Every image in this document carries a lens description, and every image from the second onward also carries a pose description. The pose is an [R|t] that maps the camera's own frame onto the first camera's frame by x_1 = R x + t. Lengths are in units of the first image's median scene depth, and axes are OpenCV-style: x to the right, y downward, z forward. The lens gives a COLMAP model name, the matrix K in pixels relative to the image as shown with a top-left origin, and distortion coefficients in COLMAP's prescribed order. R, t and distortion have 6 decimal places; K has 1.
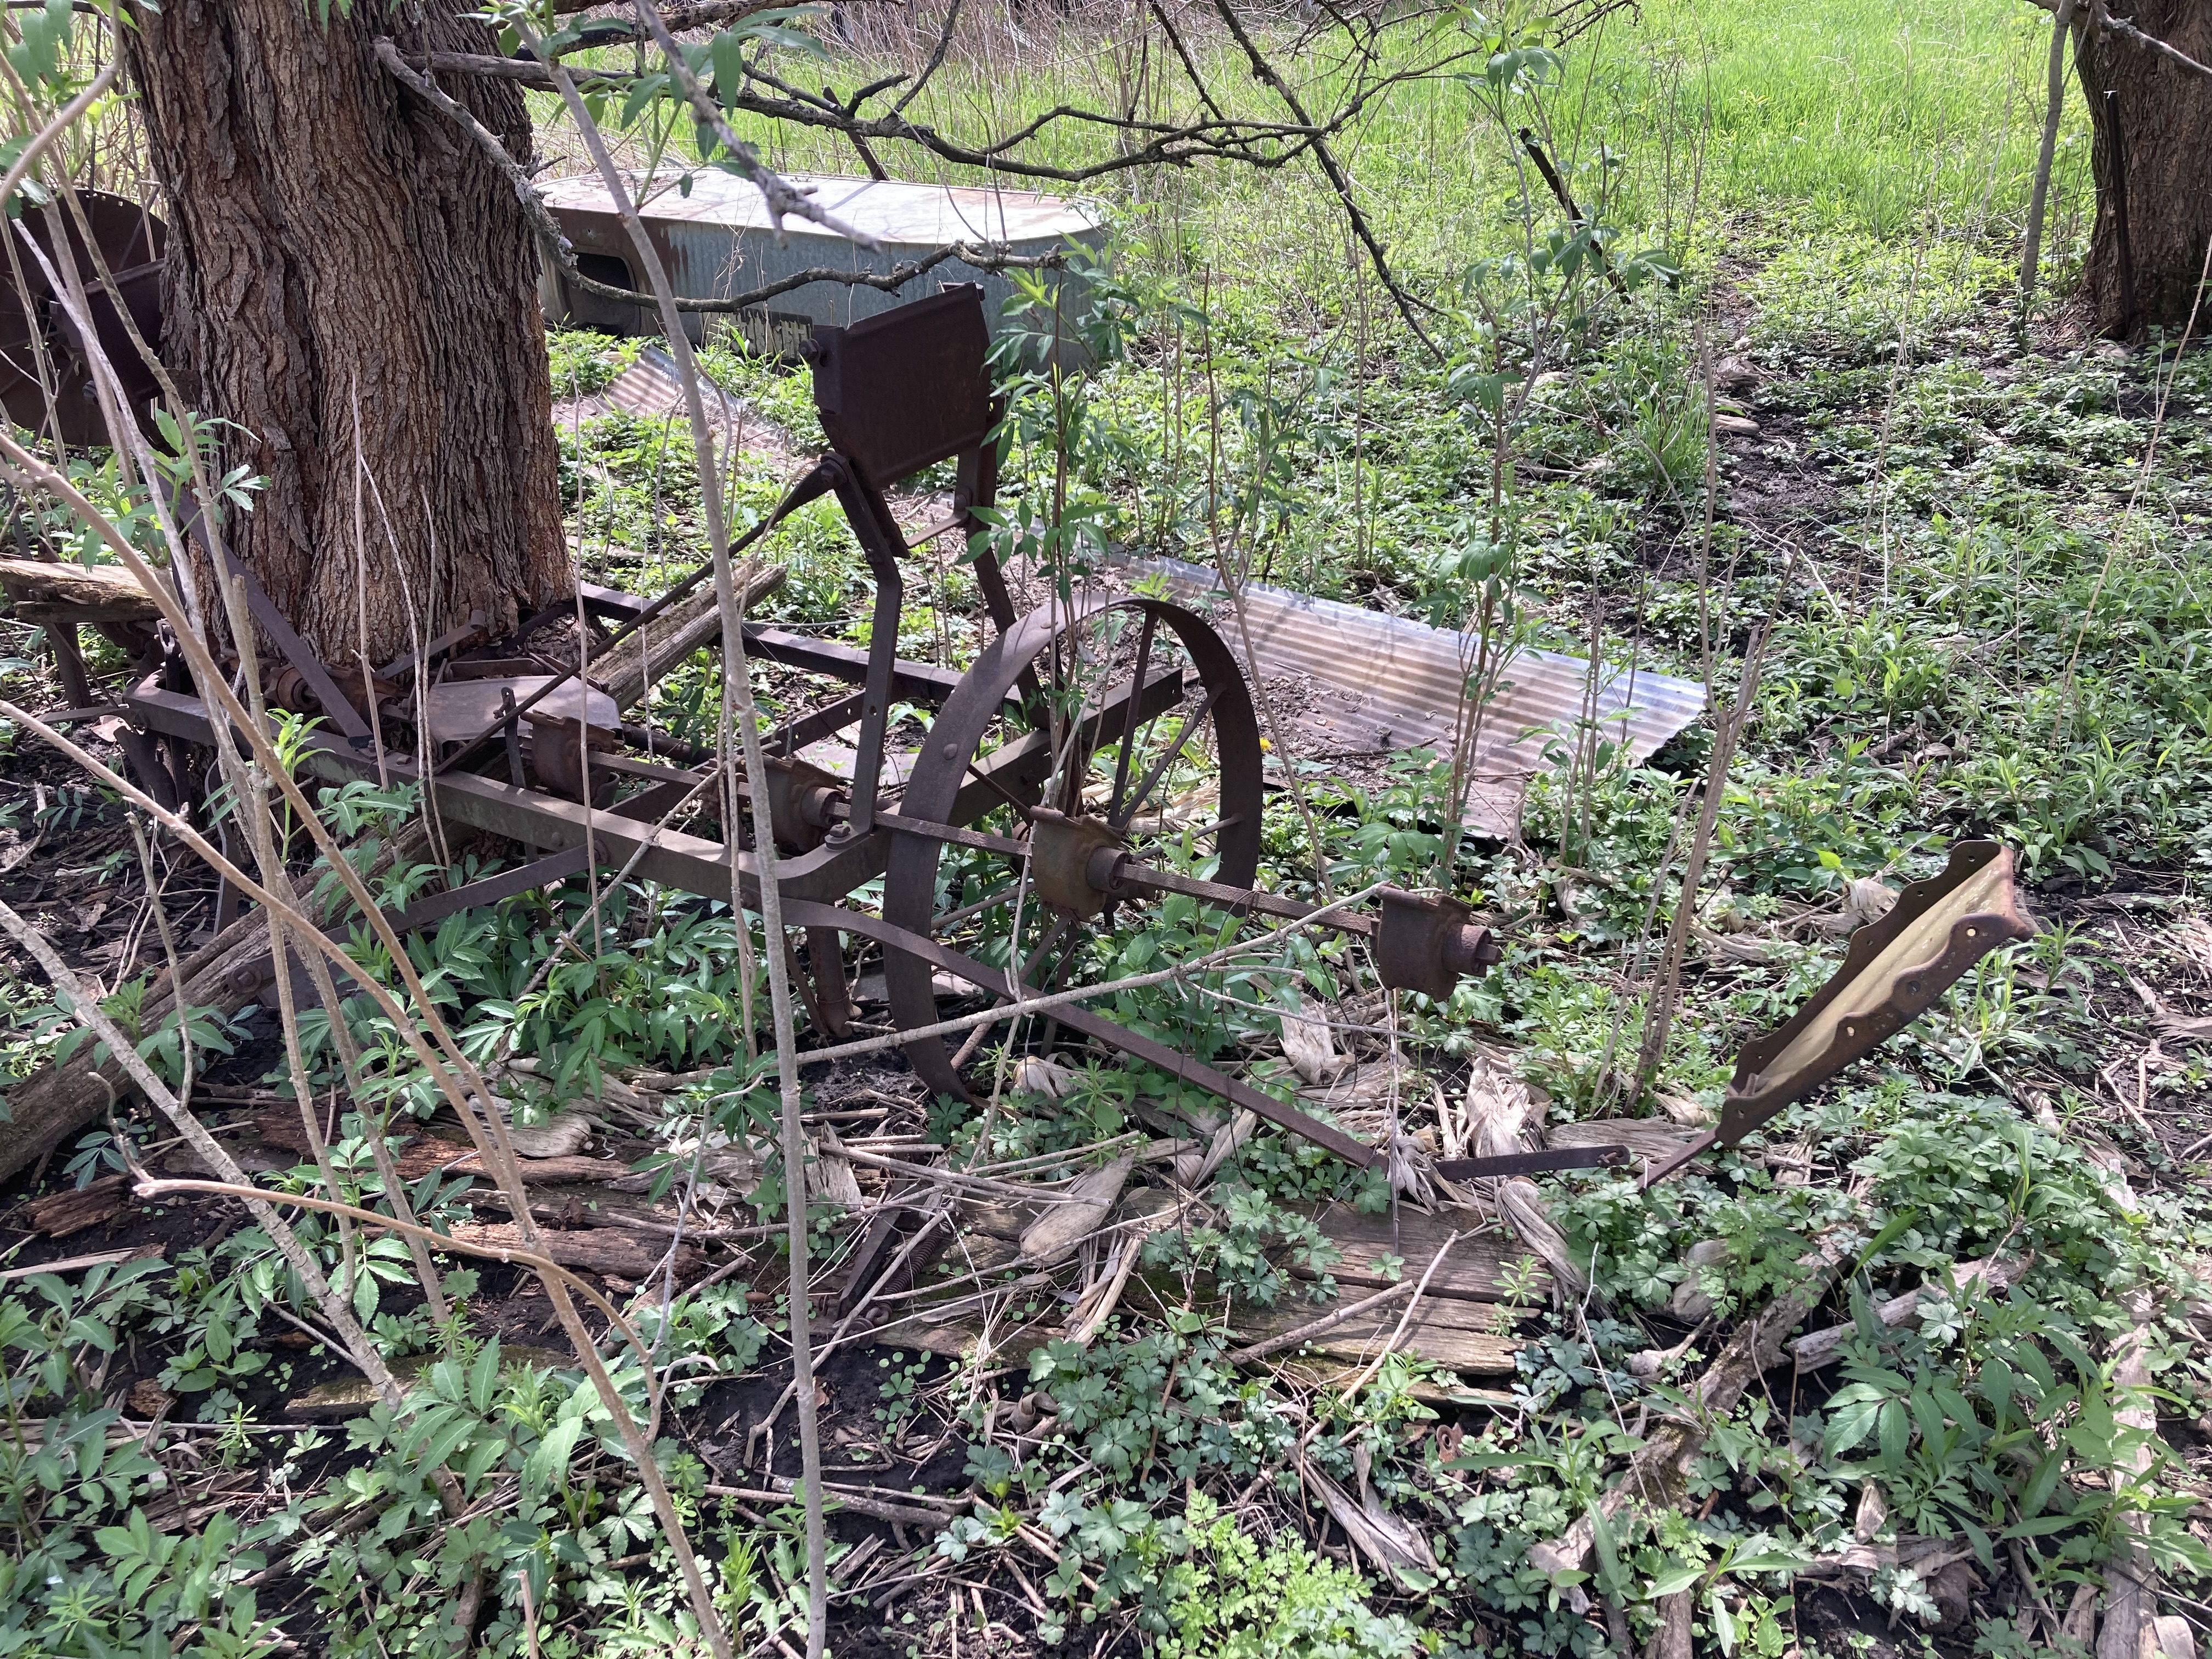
lens RADIAL K [[1783.8, 0, 1108.0], [0, 1783.8, 808.9], [0, 0, 1]] dist [0.046115, -0.107413]
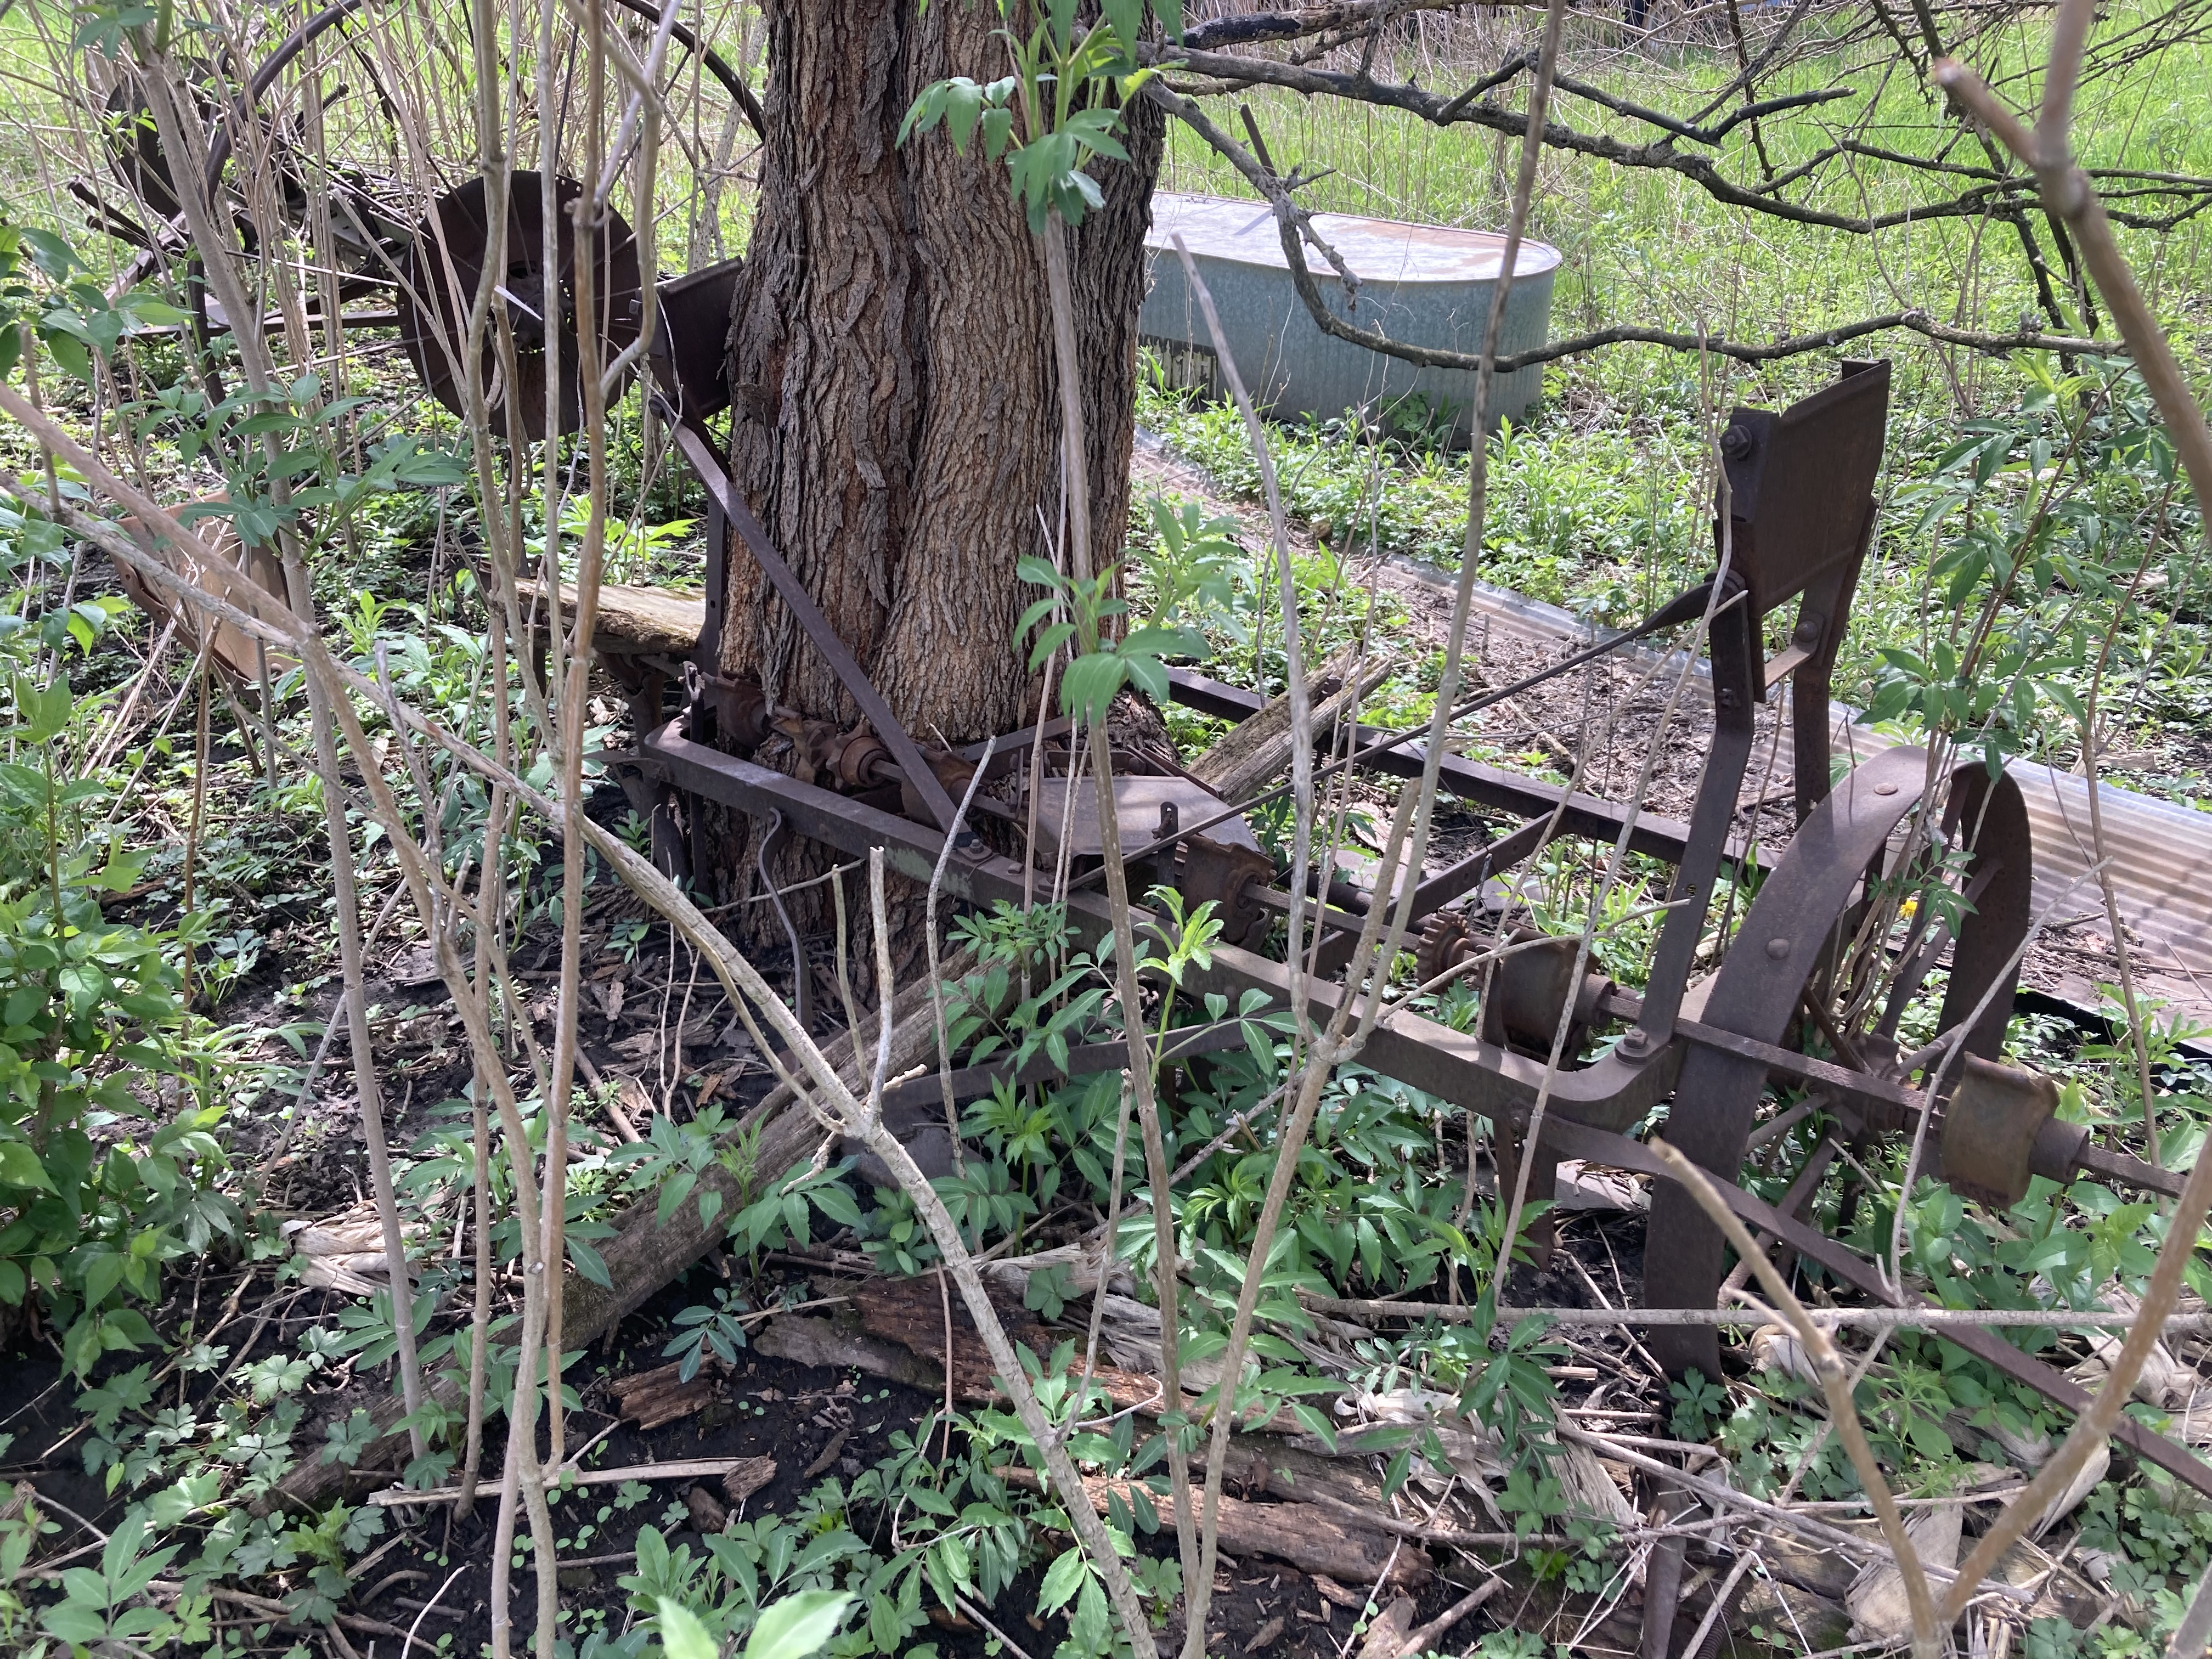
lens RADIAL K [[1825.0, 0, 1106.0], [0, 1825.0, 829.5], [0, 0, 1]] dist [-0.005723, 0.007601]
pose [[0.988962, 0.094538, -0.114088, -0.240771], [-0.095509, 0.995424, -0.003063, -0.044472], [0.113276, 0.013926, 0.993466, 0.140659]]
